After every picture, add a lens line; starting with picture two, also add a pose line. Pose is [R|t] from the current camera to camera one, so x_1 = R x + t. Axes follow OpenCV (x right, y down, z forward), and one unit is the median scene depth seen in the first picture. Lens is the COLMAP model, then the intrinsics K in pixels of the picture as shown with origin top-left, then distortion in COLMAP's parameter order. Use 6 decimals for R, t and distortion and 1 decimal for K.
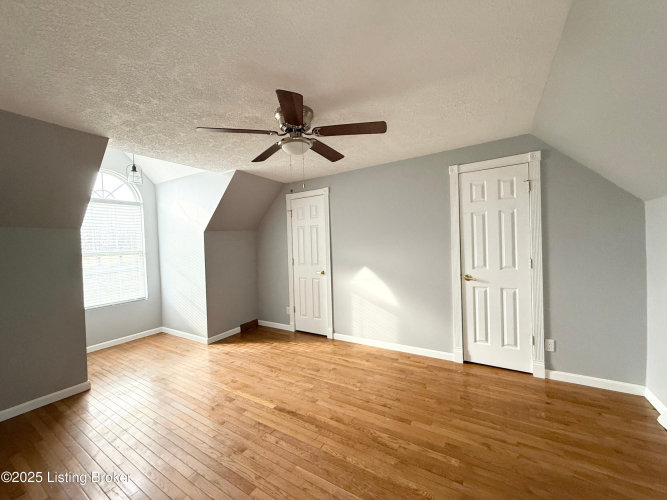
lens RADIAL K [[265.4, 0, 331.6], [0, 265.4, 248.3], [0, 0, 1]] dist [-0.000130, 0.000368]
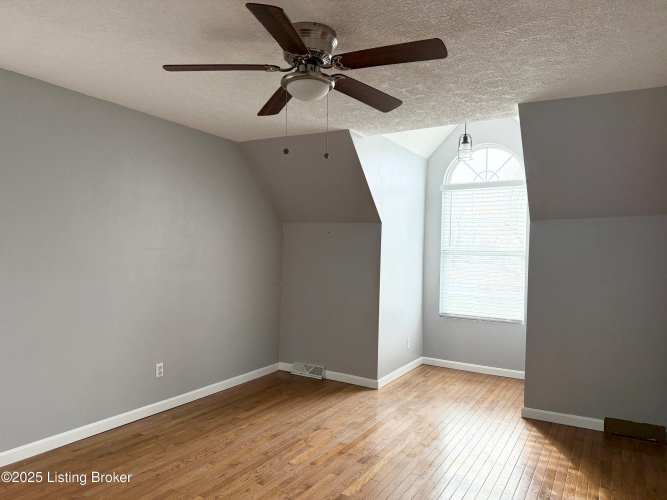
lens RADIAL K [[475.9, 0, 333.5], [0, 475.9, 250.0], [0, 0, 1]] dist [0.009729, 0.001887]
pose [[0.015328, 0.036599, -0.999212, 0.638777], [-0.042091, 0.998468, 0.035926, -0.022922], [0.998996, 0.041507, 0.016845, 0.647780]]
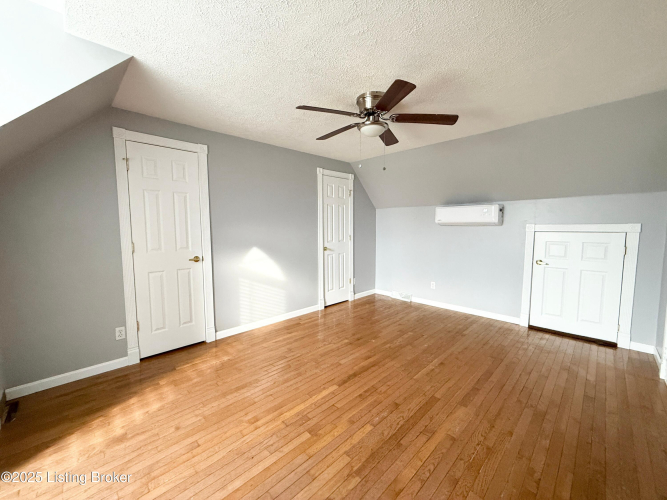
lens RADIAL K [[265.4, 0, 331.6], [0, 265.4, 248.3], [0, 0, 1]] dist [-0.000130, 0.000368]
pose [[0.246127, -0.044738, 0.968204, -0.787227], [0.011073, 0.998999, 0.043346, 0.040405], [-0.969174, 0.000053, 0.246376, 0.545672]]
